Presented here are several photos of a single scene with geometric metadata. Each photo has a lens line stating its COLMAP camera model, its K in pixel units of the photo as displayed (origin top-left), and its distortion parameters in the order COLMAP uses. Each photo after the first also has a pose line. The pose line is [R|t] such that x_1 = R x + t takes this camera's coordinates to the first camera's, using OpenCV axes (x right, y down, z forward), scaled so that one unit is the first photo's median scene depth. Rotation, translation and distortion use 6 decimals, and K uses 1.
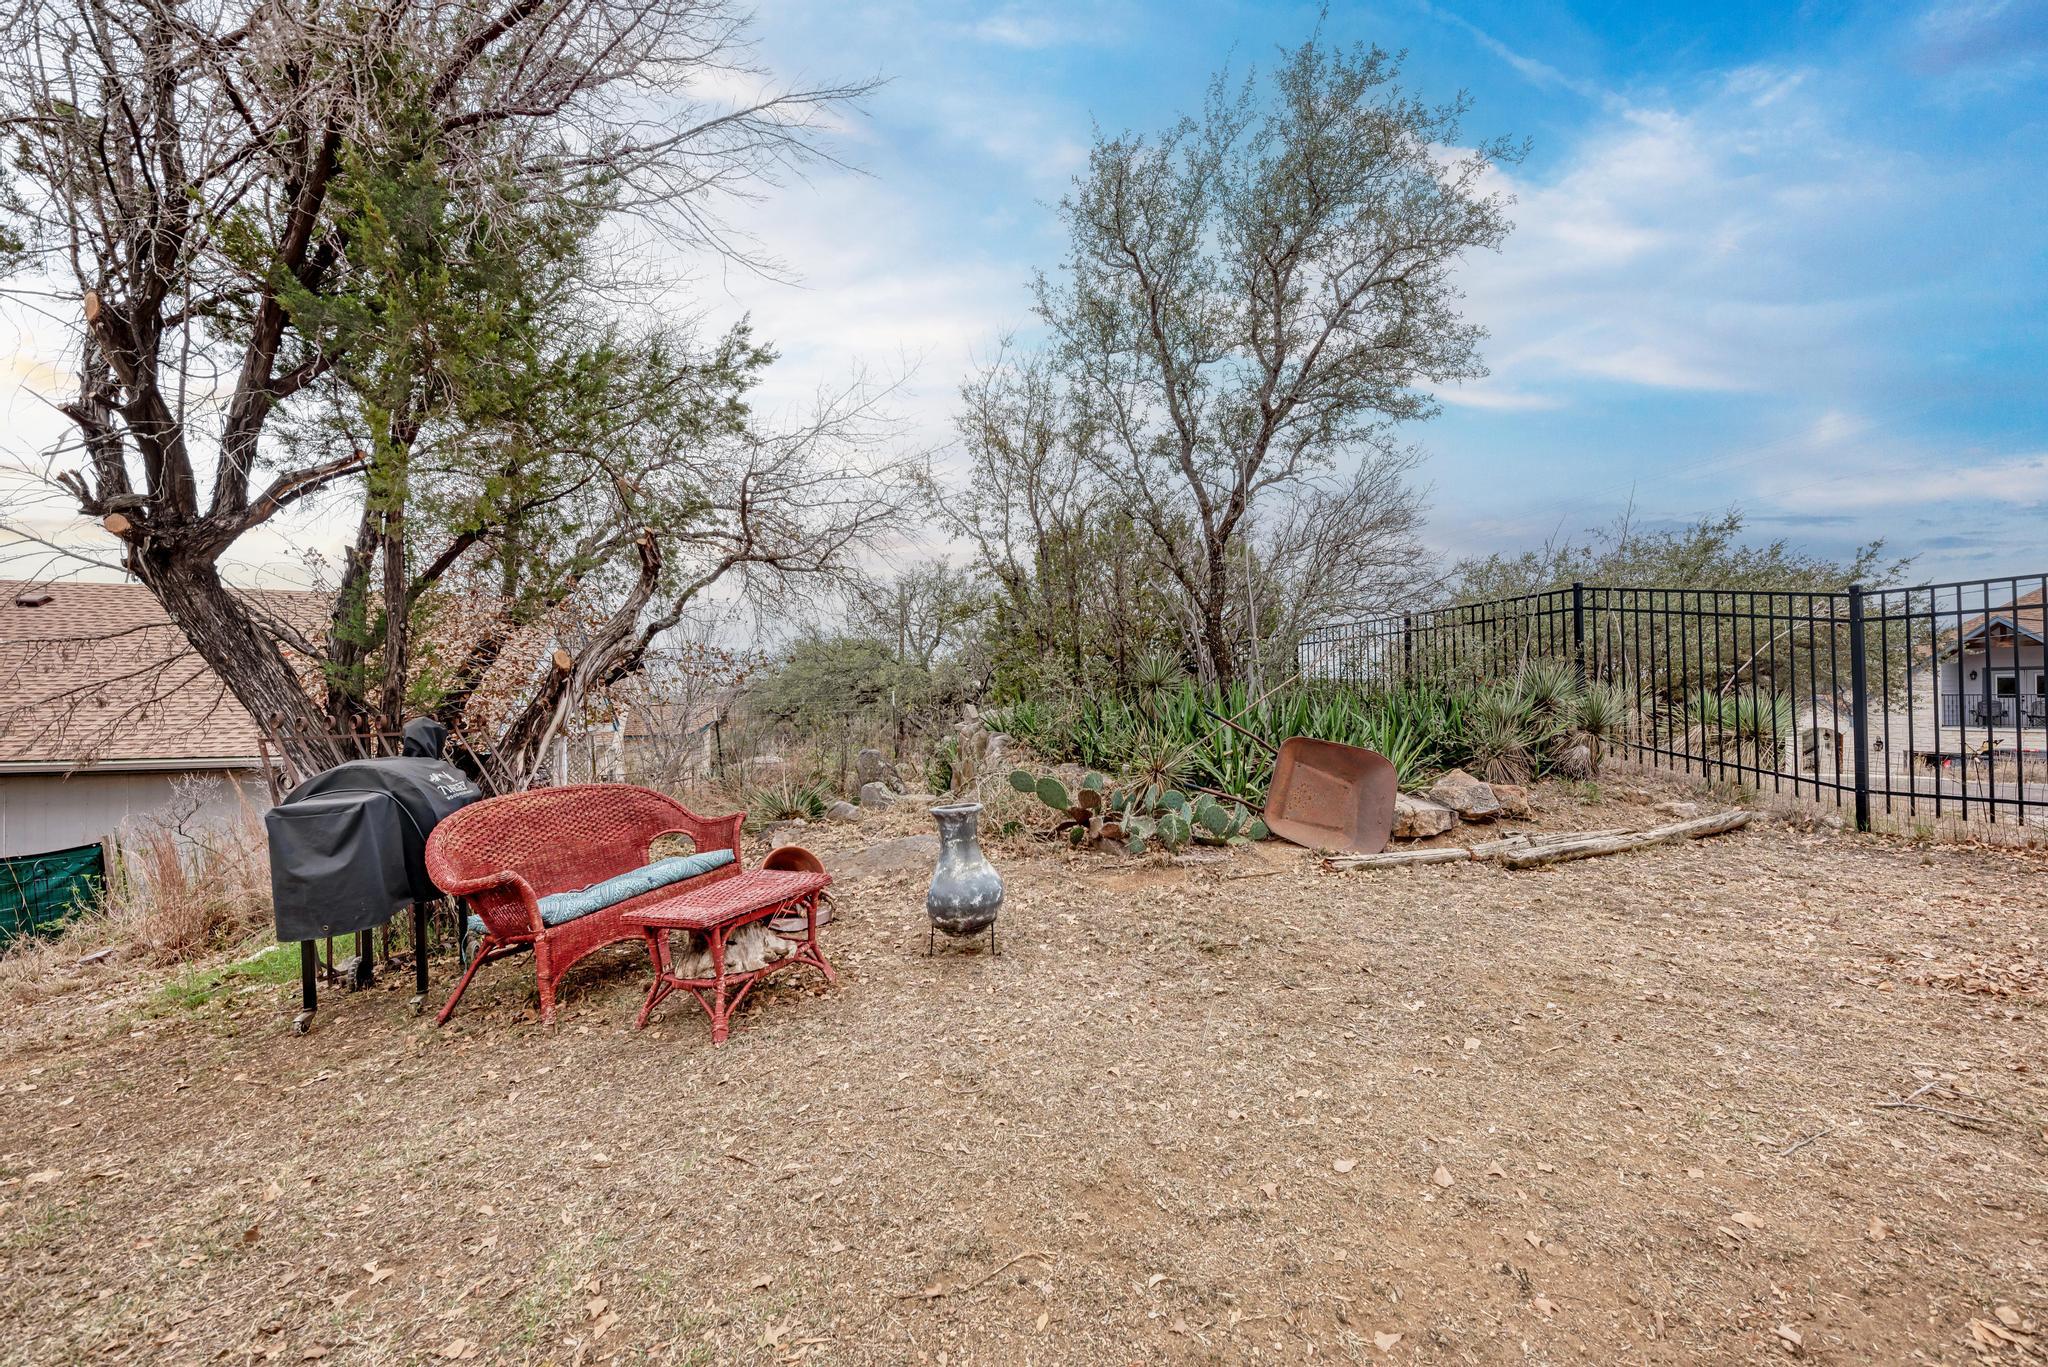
lens RADIAL K [[762.4, 0, 1024.8], [0, 762.4, 695.7], [0, 0, 1]] dist [-0.008376, 0.000078]
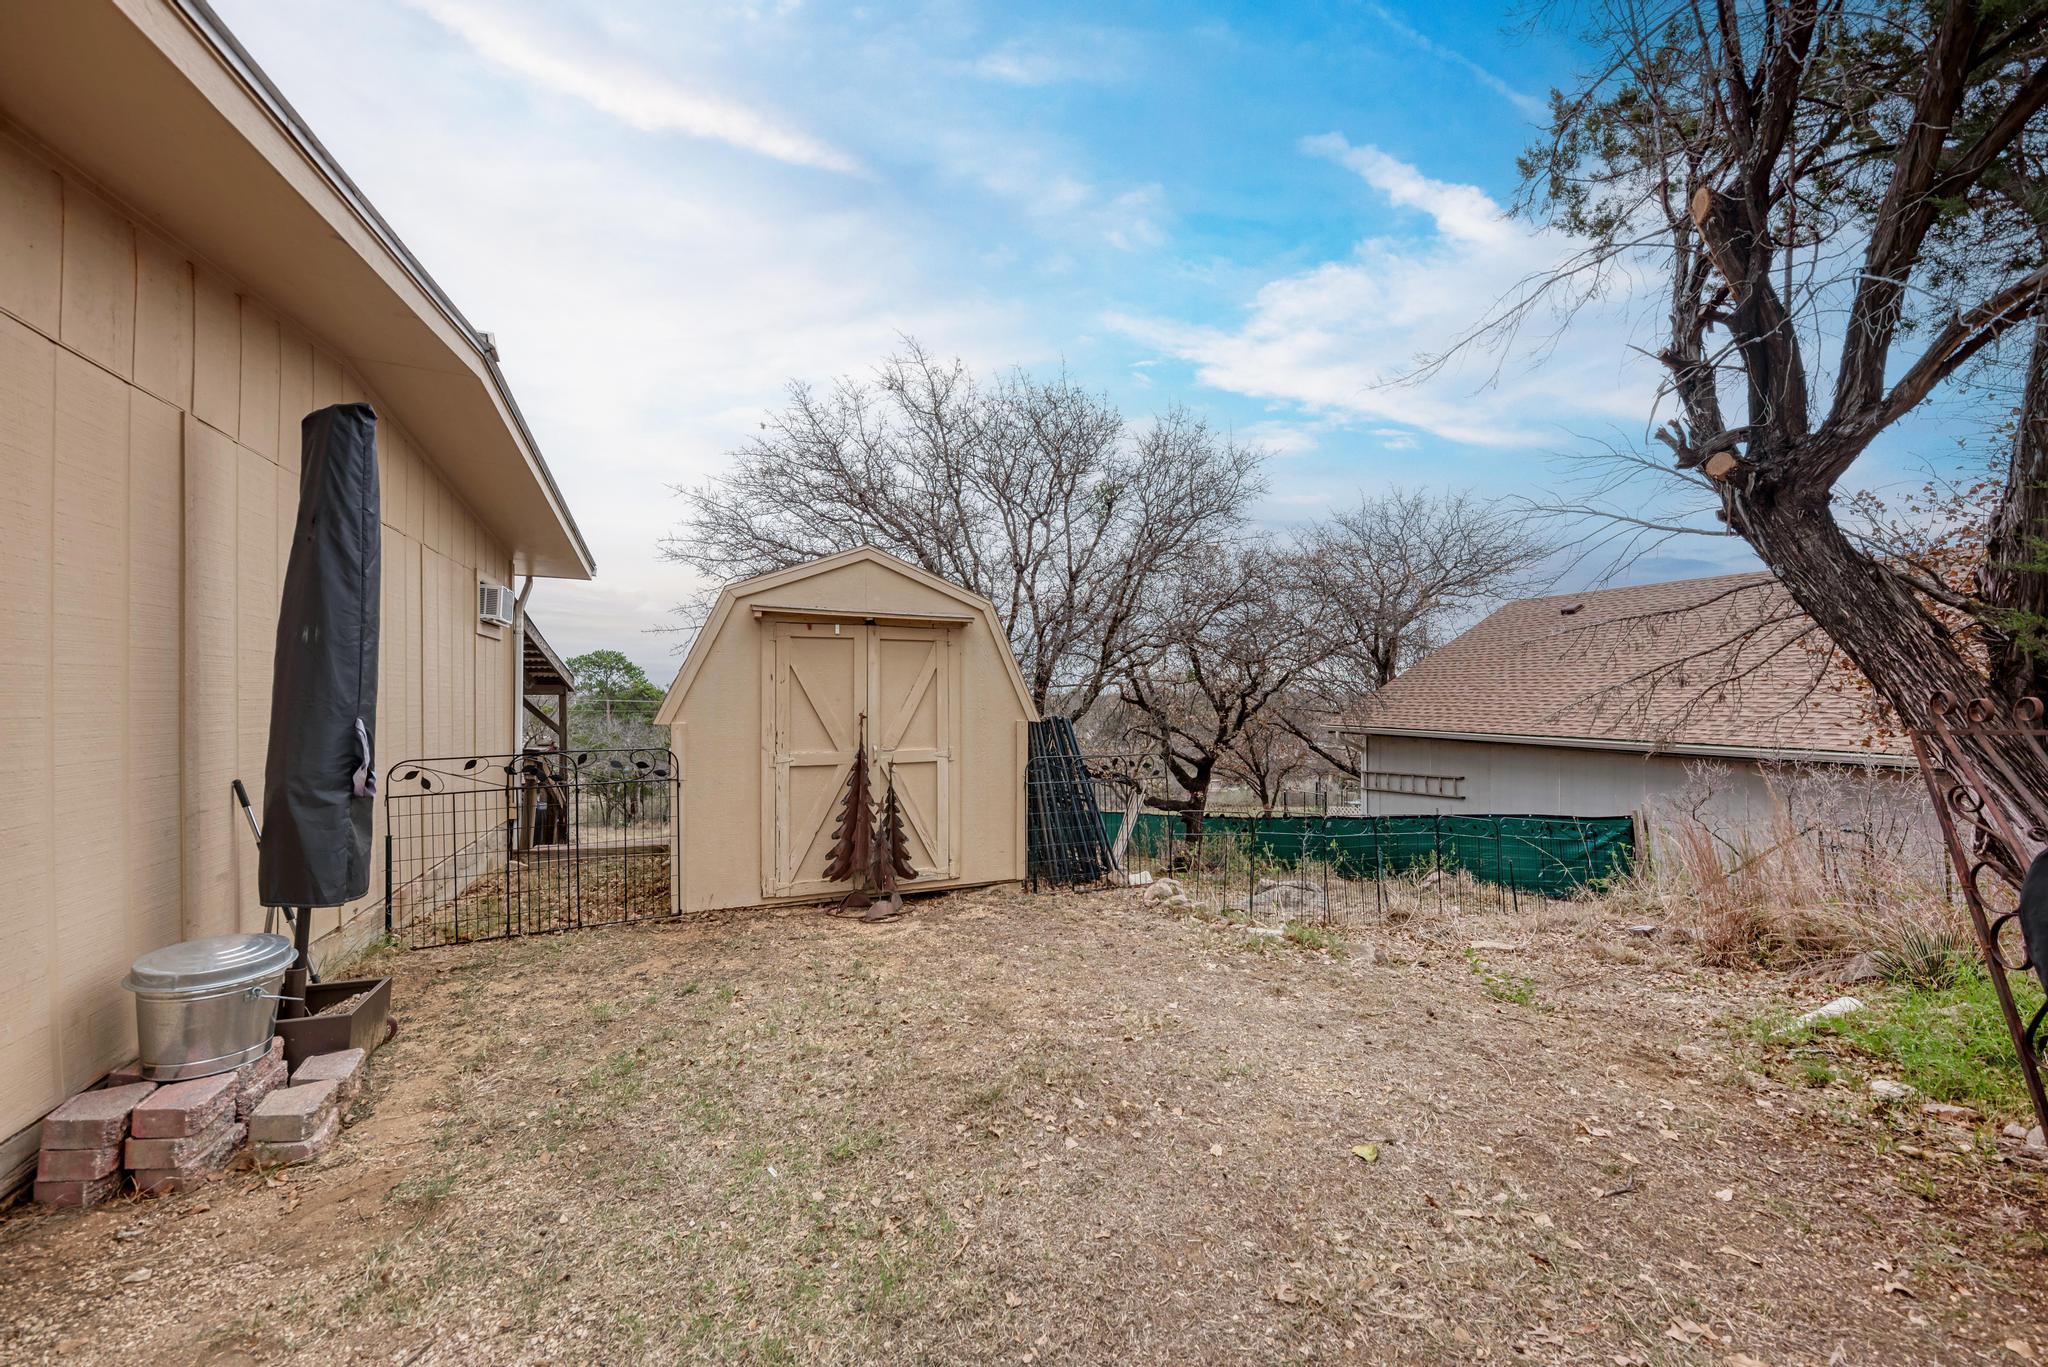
lens RADIAL K [[762.4, 0, 1024.5], [0, 762.4, 688.1], [0, 0, 1]] dist [-0.008376, 0.000078]
pose [[0.034923, -0.002613, -0.999387, -0.353159], [0.003926, 0.999989, -0.002477, 0.018180], [0.999382, -0.003837, 0.034933, 0.175541]]
